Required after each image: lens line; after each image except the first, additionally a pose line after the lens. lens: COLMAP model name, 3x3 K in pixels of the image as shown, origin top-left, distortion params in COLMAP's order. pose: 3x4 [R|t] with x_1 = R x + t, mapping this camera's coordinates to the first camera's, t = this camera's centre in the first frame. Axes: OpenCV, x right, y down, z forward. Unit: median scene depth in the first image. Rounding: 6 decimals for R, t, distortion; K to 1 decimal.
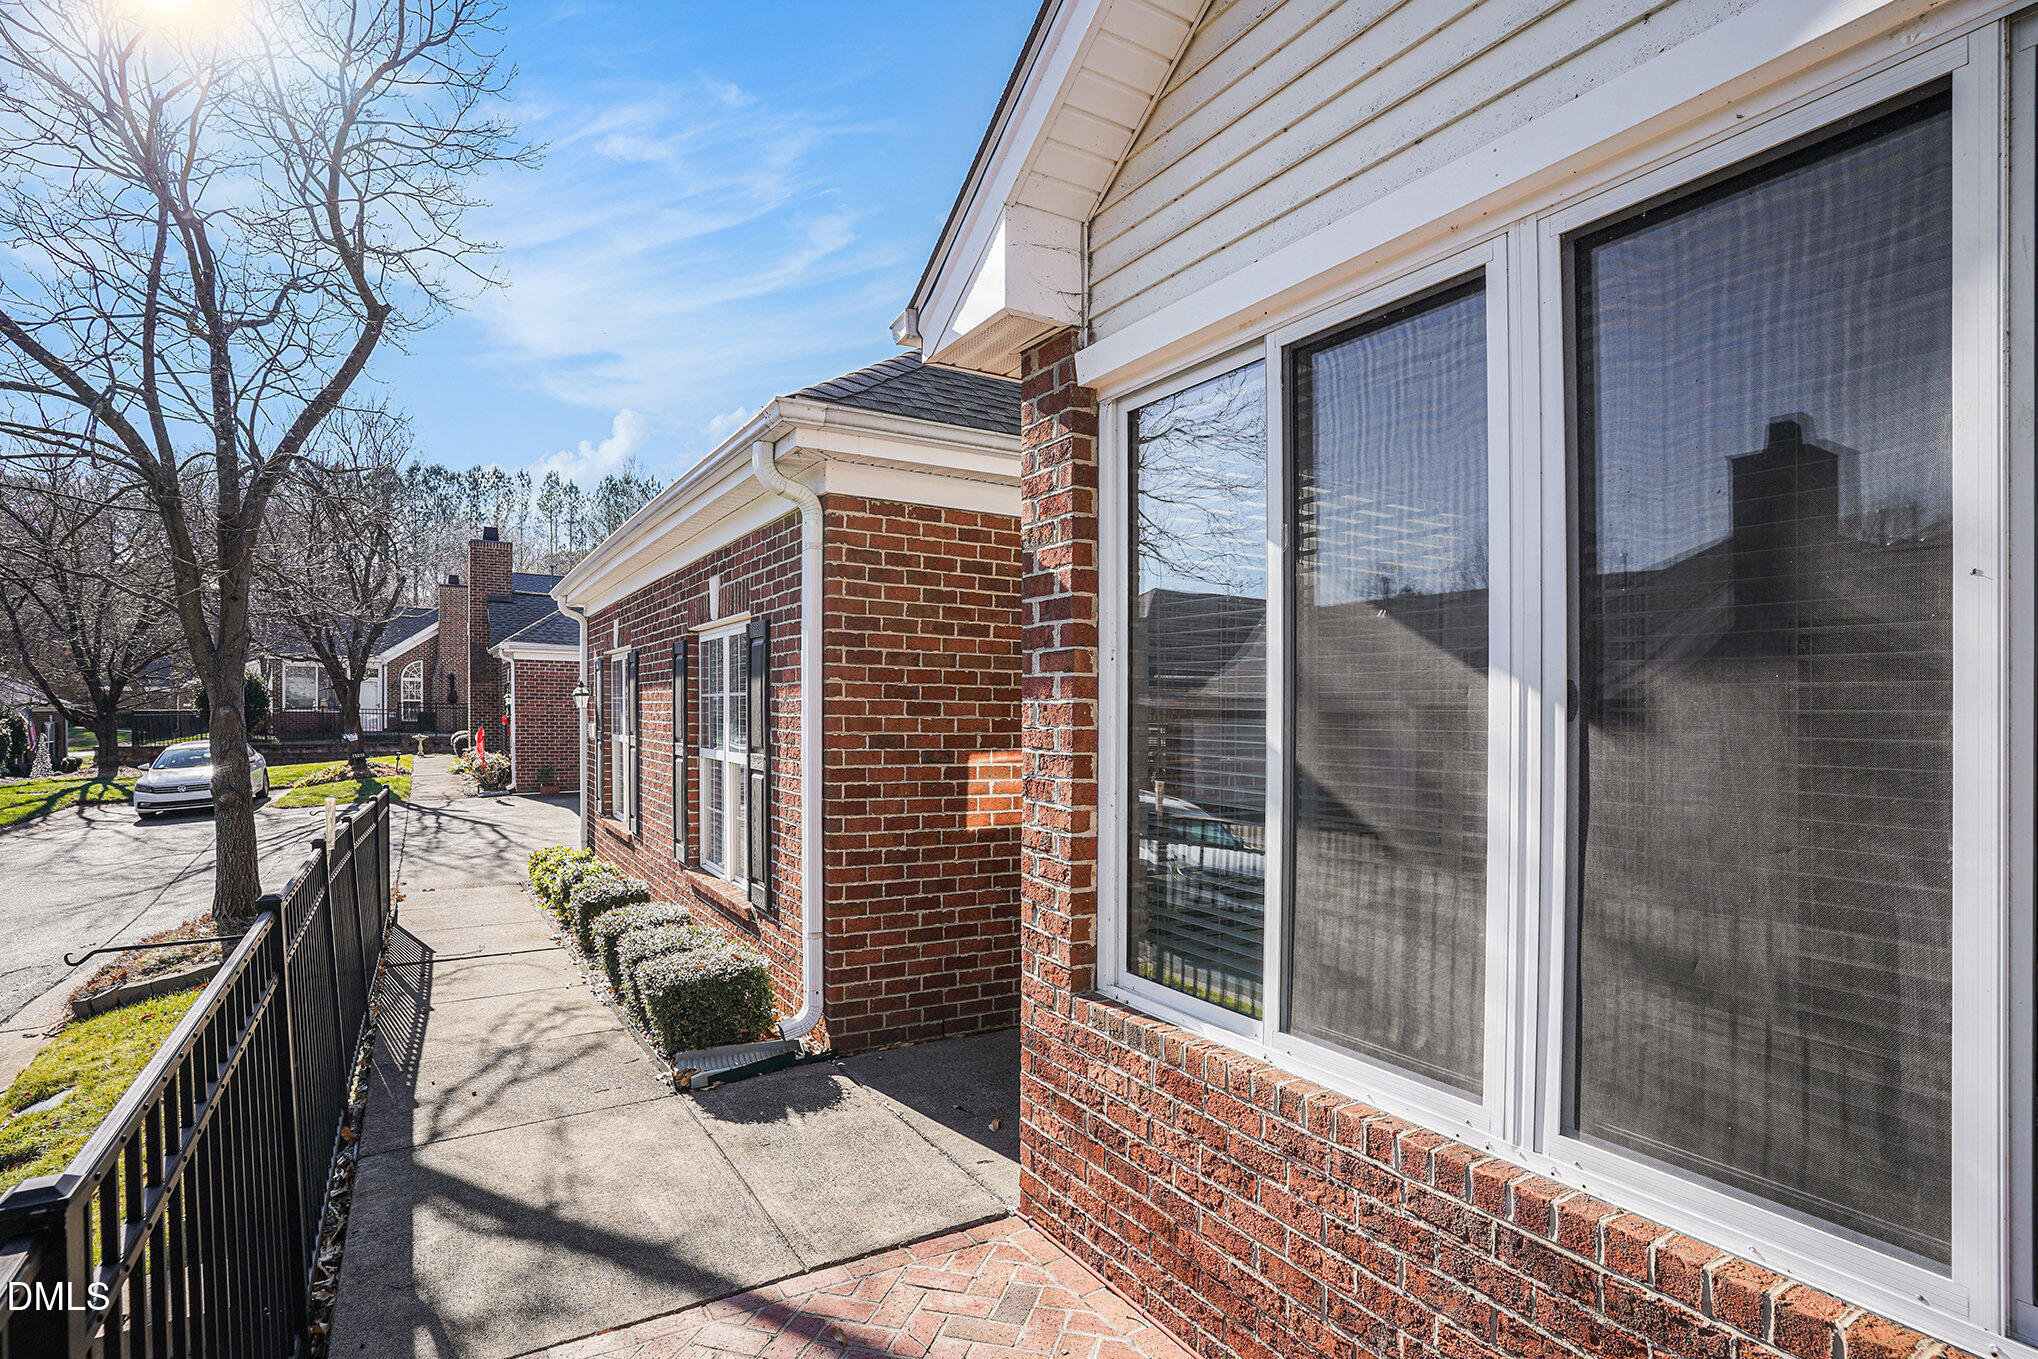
lens RADIAL K [[1025.9, 0, 1006.4], [0, 1025.9, 691.1], [0, 0, 1]] dist [0.004813, -0.000920]
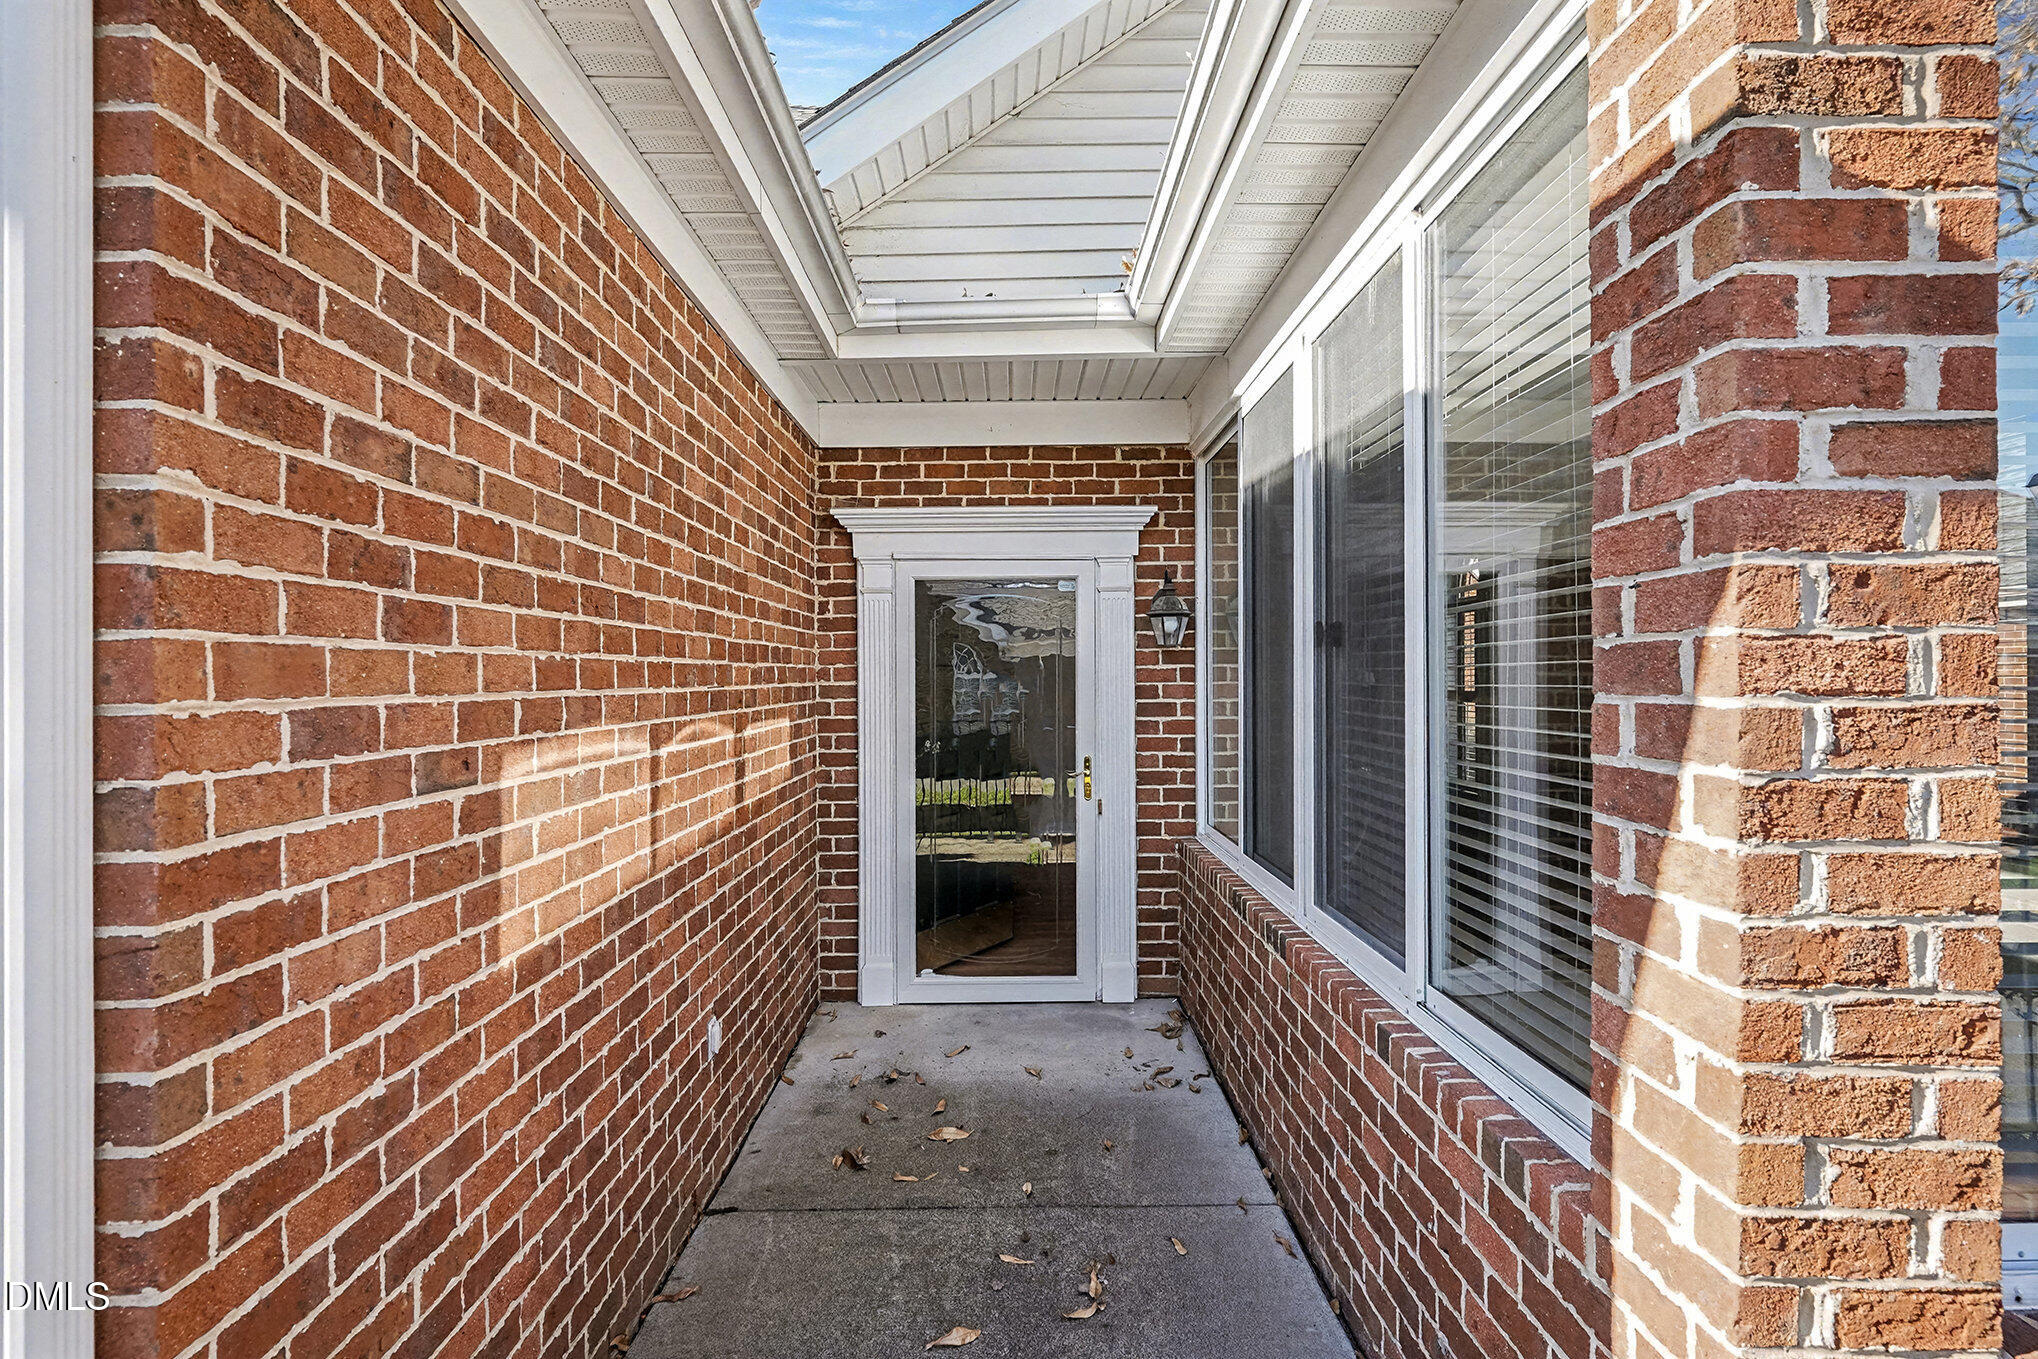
lens RADIAL K [[1016.6, 0, 1018.8], [0, 1016.6, 651.2], [0, 0, 1]] dist [-0.003854, -0.001335]
pose [[0.495660, 0.002655, 0.868513, -0.267211], [-0.001025, 0.999996, -0.002472, 0.027855], [-0.868516, 0.000335, 0.495661, 0.704440]]
